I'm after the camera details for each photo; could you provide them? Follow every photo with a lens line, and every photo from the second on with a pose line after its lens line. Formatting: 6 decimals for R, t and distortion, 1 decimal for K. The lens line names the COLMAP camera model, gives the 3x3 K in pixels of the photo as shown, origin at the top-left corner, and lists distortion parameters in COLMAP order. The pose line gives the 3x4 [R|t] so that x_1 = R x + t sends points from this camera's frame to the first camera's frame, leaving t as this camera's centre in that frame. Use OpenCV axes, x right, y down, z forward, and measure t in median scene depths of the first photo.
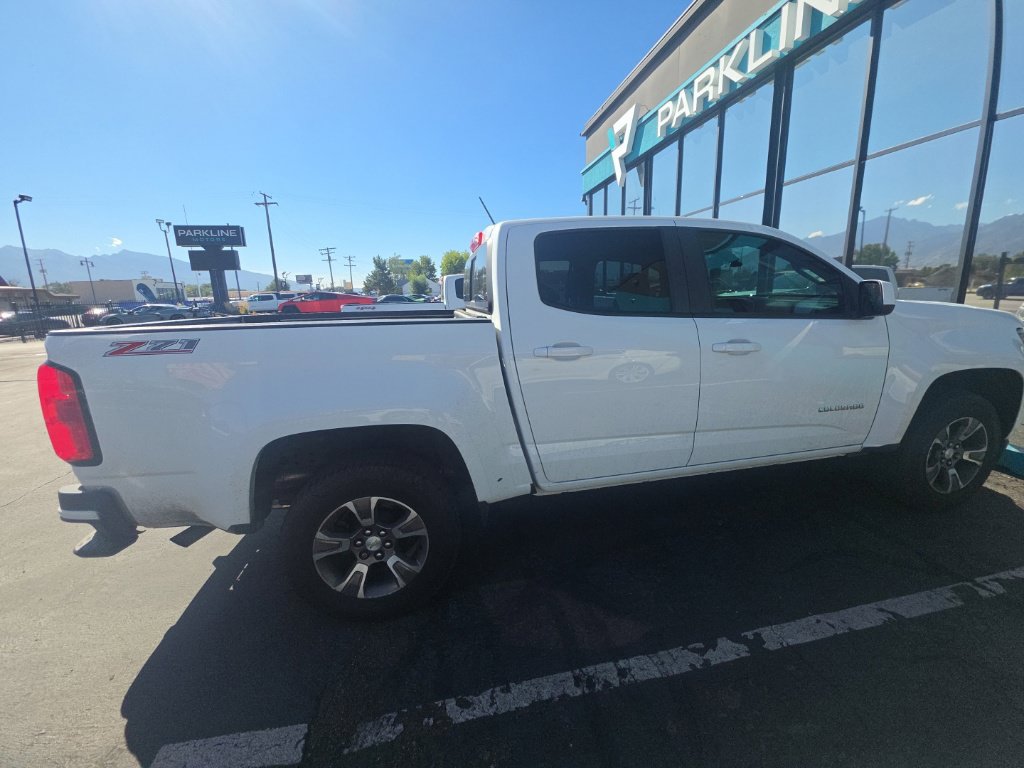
lens RADIAL K [[404.7, 0, 516.9], [0, 404.7, 377.3], [0, 0, 1]] dist [0.008644, -0.006399]
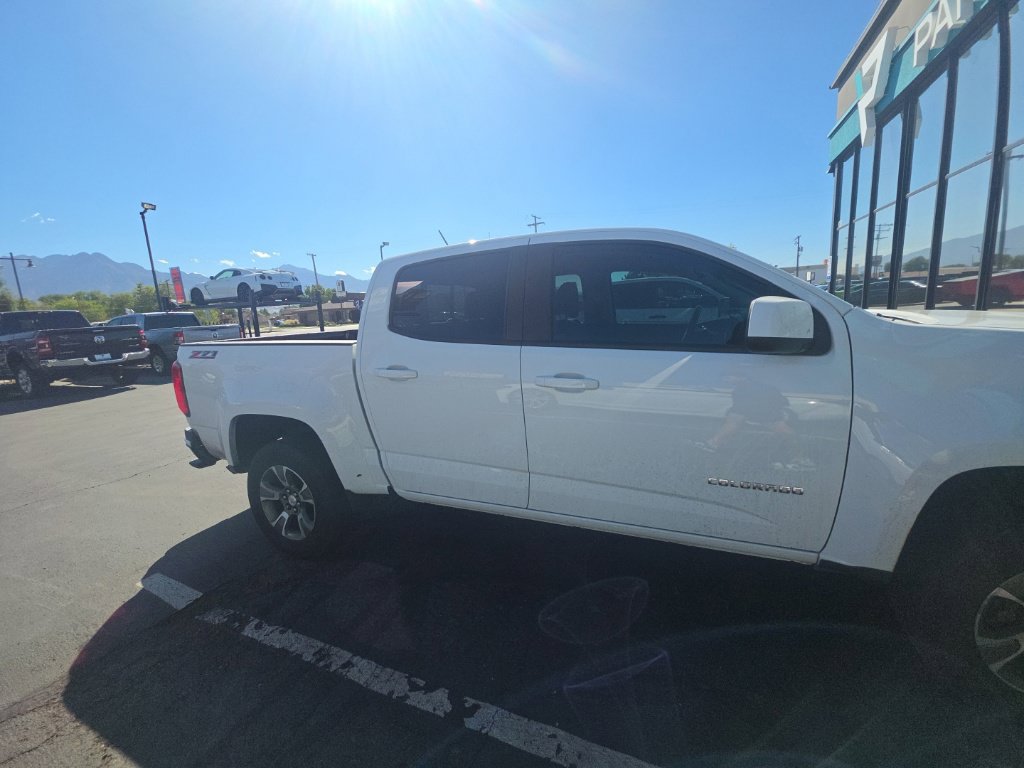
lens RADIAL K [[404.7, 0, 516.3], [0, 404.7, 377.8], [0, 0, 1]] dist [0.008644, -0.006399]
pose [[0.819809, 0.079237, -0.567129, 0.849844], [-0.081171, 0.996460, 0.021886, -0.085362], [0.566855, 0.028093, 0.823338, 0.225962]]
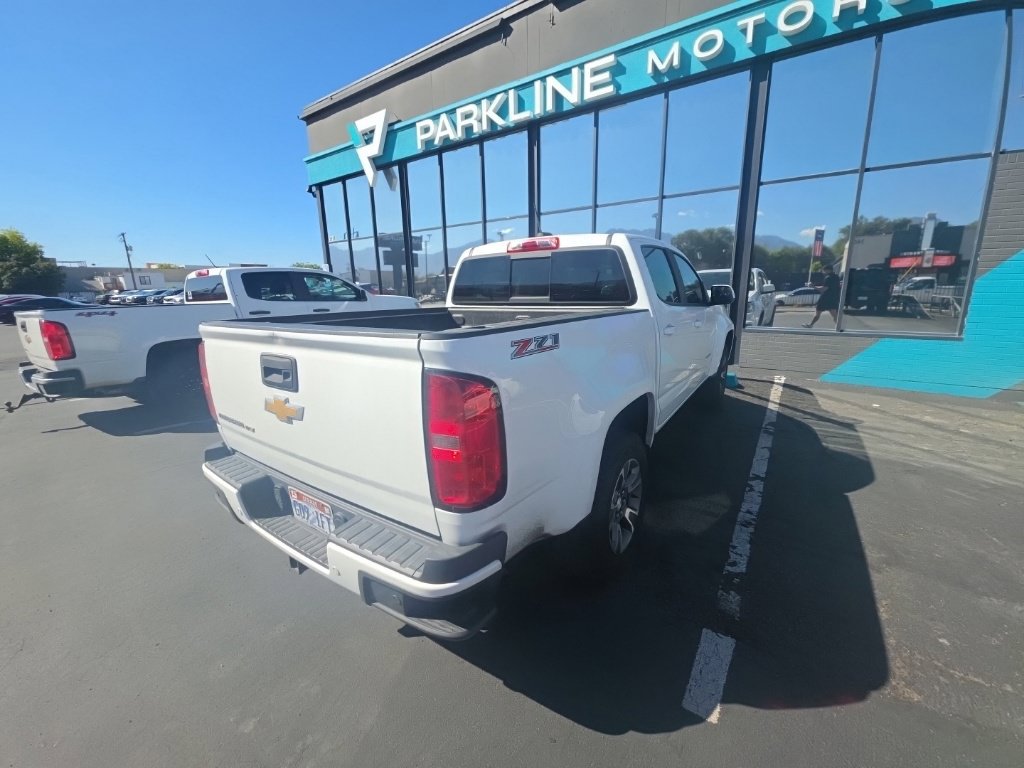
lens RADIAL K [[404.7, 0, 516.7], [0, 404.7, 377.3], [0, 0, 1]] dist [0.008644, -0.006399]
pose [[0.717847, -0.134551, 0.683075, -1.071555], [0.137422, 0.989228, 0.050438, -0.038285], [-0.682503, 0.057663, 0.728604, 0.274135]]
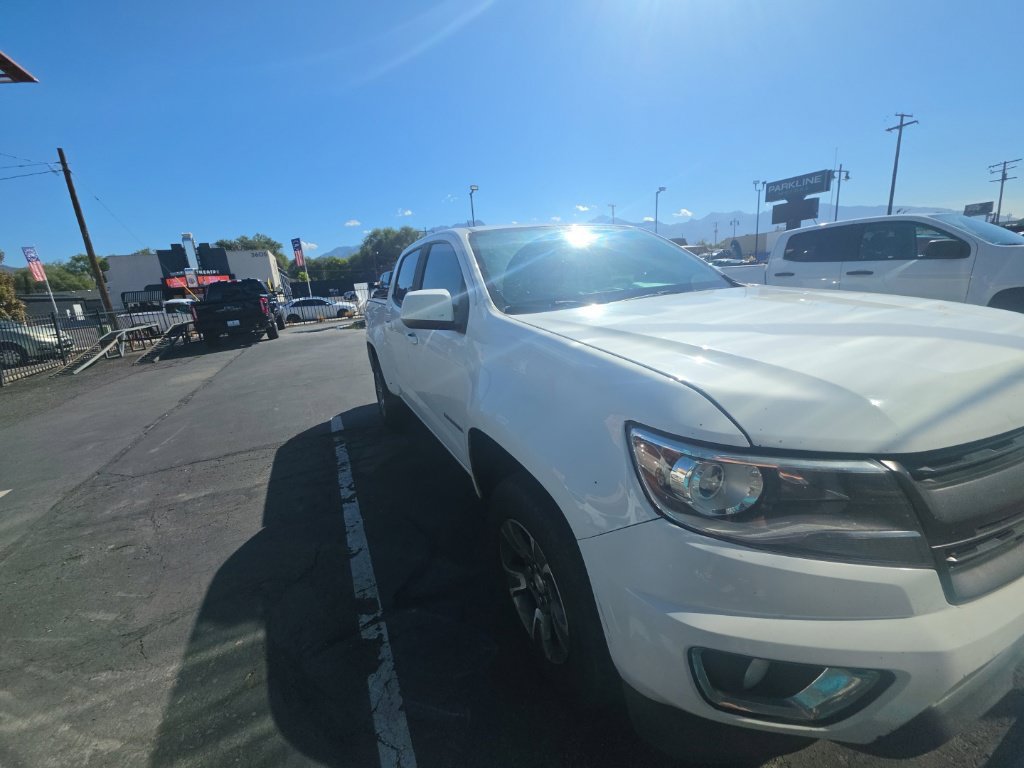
lens RADIAL K [[404.7, 0, 514.1], [0, 404.7, 375.4], [0, 0, 1]] dist [0.008644, -0.006399]
pose [[0.254791, 0.239157, -0.936955, 1.714489], [-0.123341, 0.969057, 0.213810, -0.254022], [0.959098, 0.061088, 0.276405, 0.873487]]
